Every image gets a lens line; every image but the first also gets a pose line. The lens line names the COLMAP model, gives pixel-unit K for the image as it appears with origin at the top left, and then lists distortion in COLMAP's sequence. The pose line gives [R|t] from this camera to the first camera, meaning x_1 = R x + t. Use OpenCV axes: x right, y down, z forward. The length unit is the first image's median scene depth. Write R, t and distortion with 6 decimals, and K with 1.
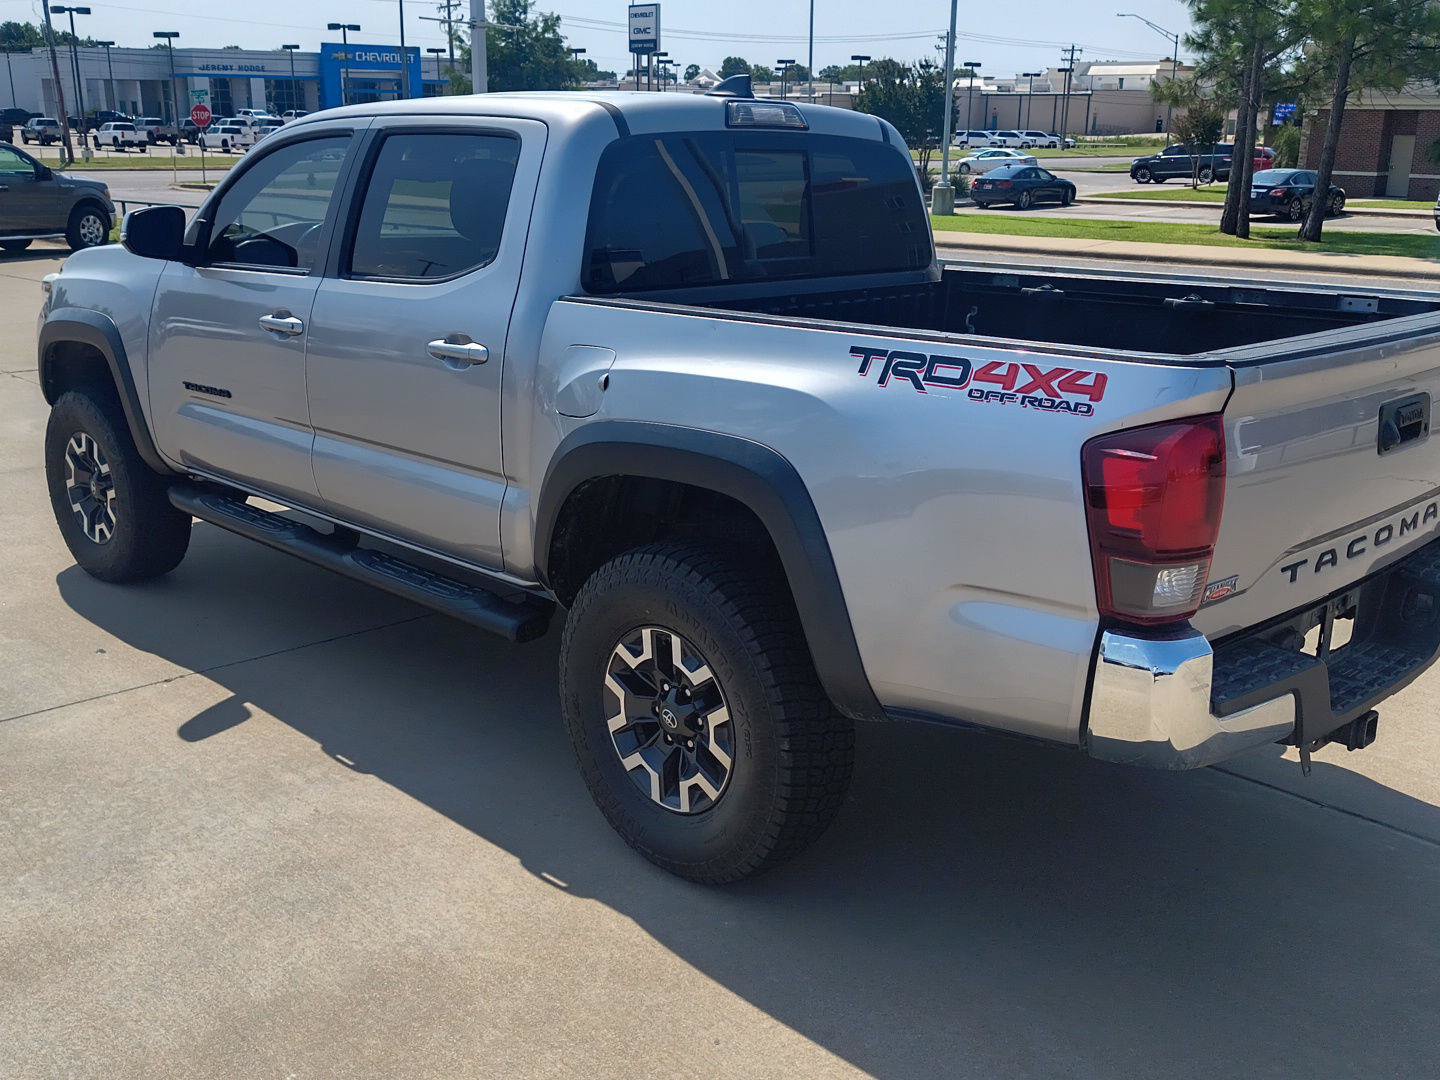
lens RADIAL K [[1375.4, 0, 720.2], [0, 1375.4, 534.0], [0, 0, 1]] dist [0.087032, -0.148240]
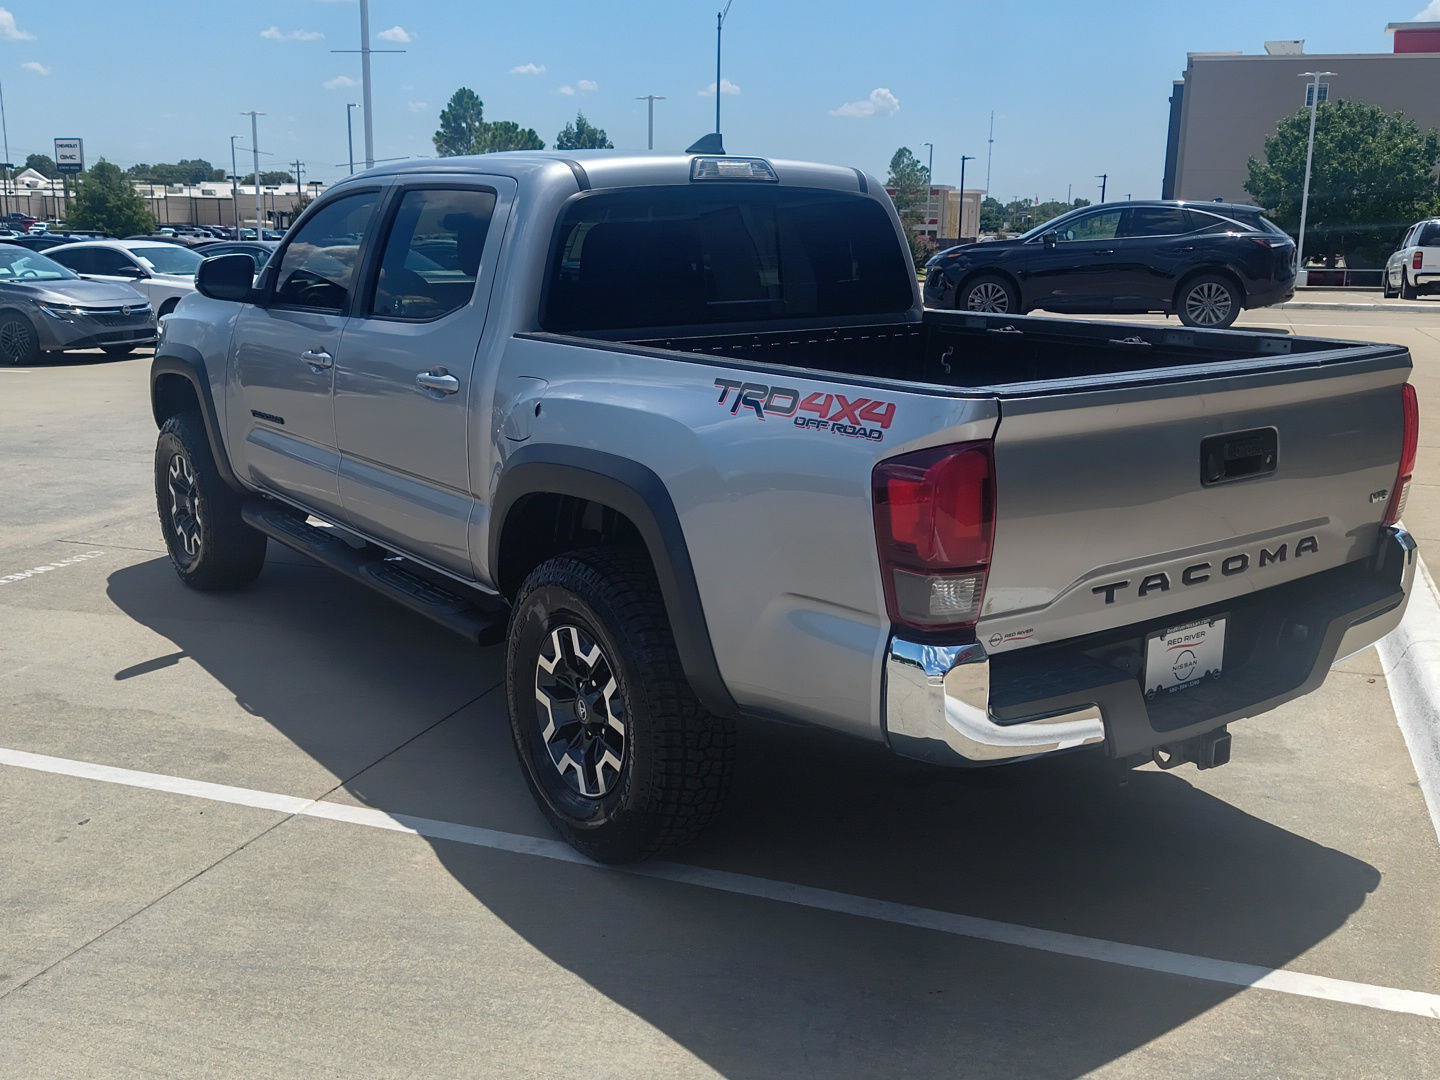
lens RADIAL K [[1382.6, 0, 720.0], [0, 1382.6, 540.0], [0, 0, 1]] dist [0.096622, -0.176037]
pose [[0.989484, 0.025598, -0.142361, 0.259058], [-0.029596, 0.999223, -0.026037, 0.022699], [0.141584, 0.029976, 0.989472, -0.098322]]
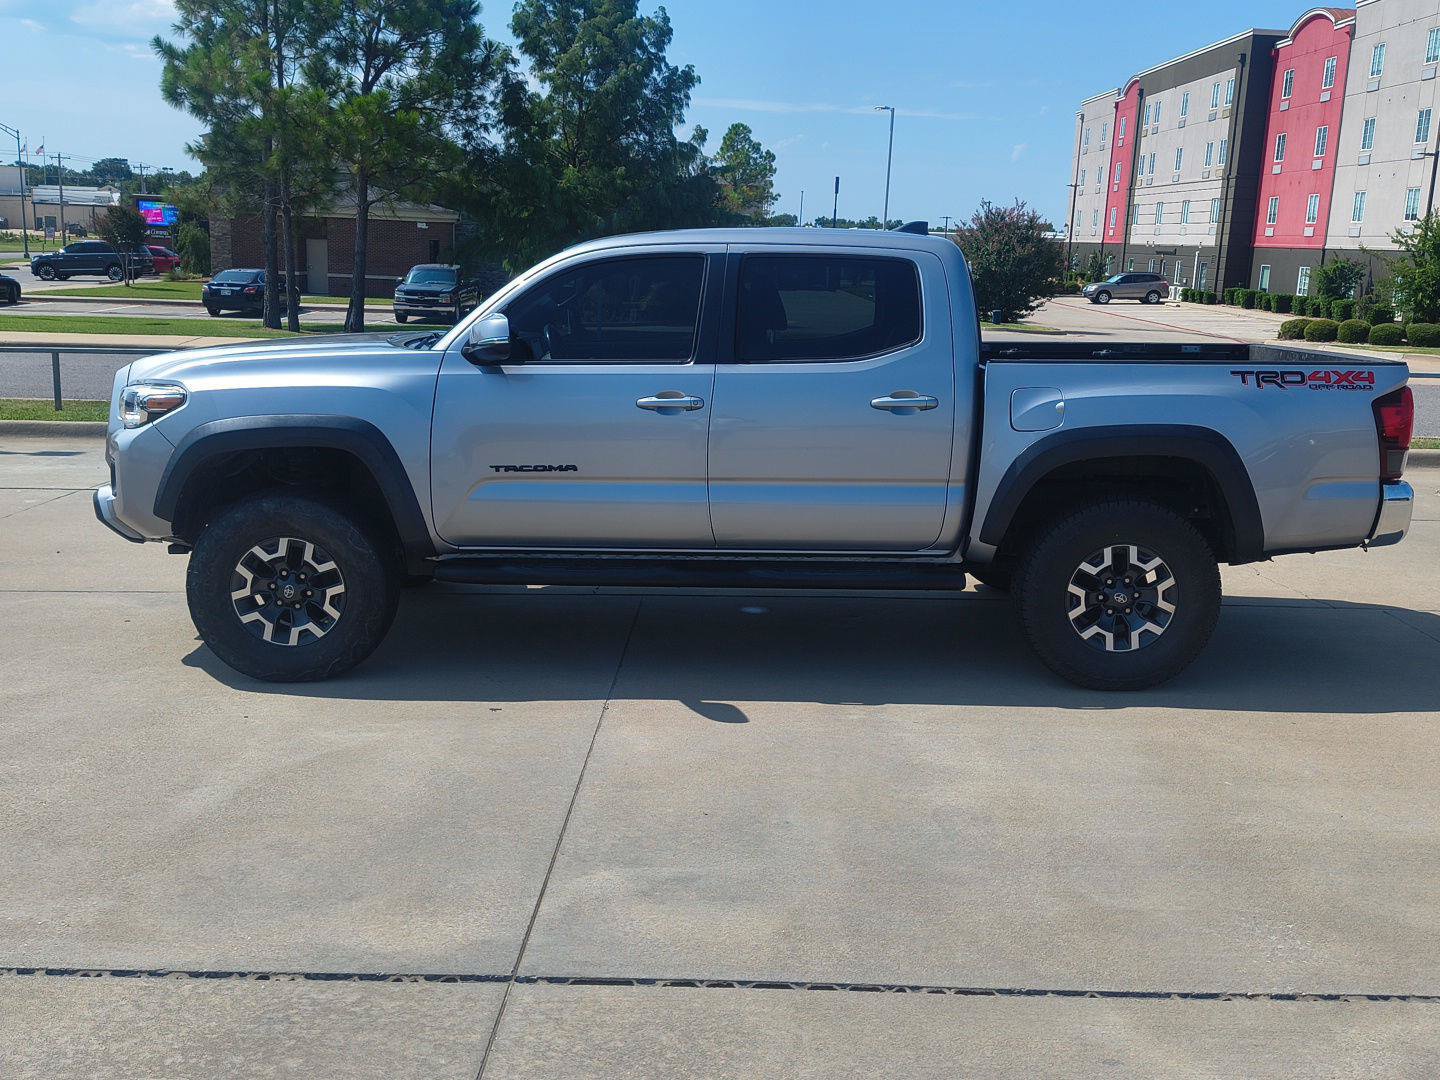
lens RADIAL K [[1356.8, 0, 720.0], [0, 1356.8, 540.0], [0, 0, 1]] dist [0.076256, -0.120949]
pose [[0.702745, -0.135288, 0.698460, -1.788654], [0.176712, 0.984179, 0.012834, -0.053138], [-0.689146, 0.114407, 0.715534, 0.138172]]
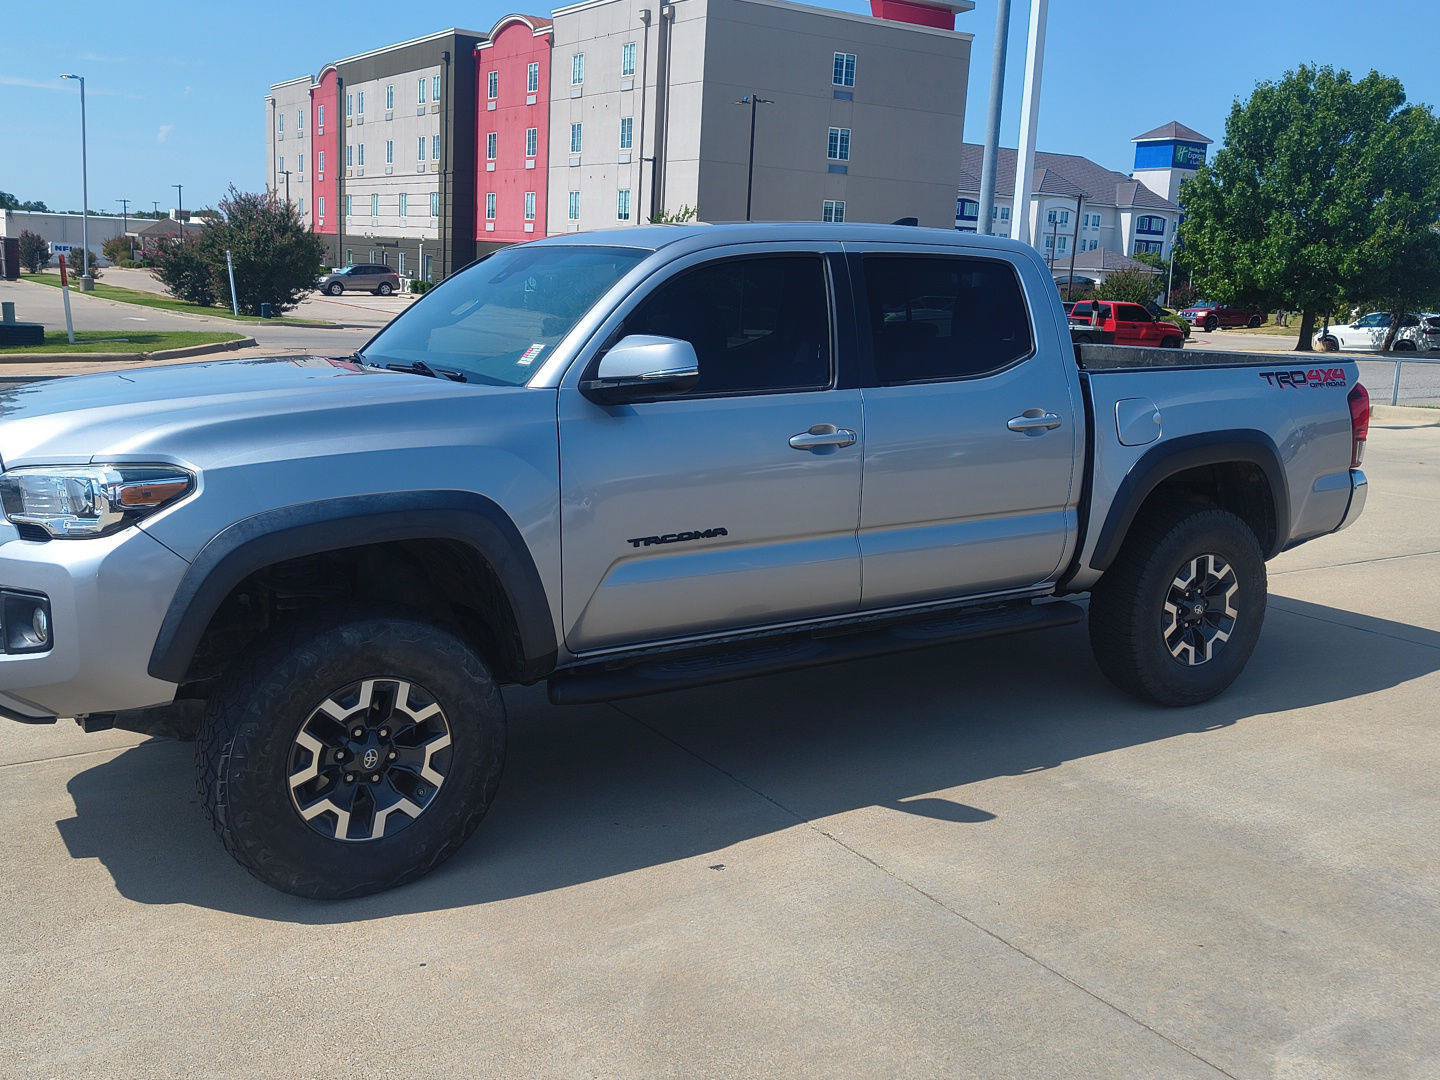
lens RADIAL K [[1369.4, 0, 709.3], [0, 1369.4, 545.2], [0, 0, 1]] dist [0.086920, -0.144795]
pose [[0.220454, -0.192326, 0.956248, -2.007081], [0.240164, 0.960889, 0.137892, -0.359608], [-0.945368, 0.199257, 0.258022, 1.274607]]
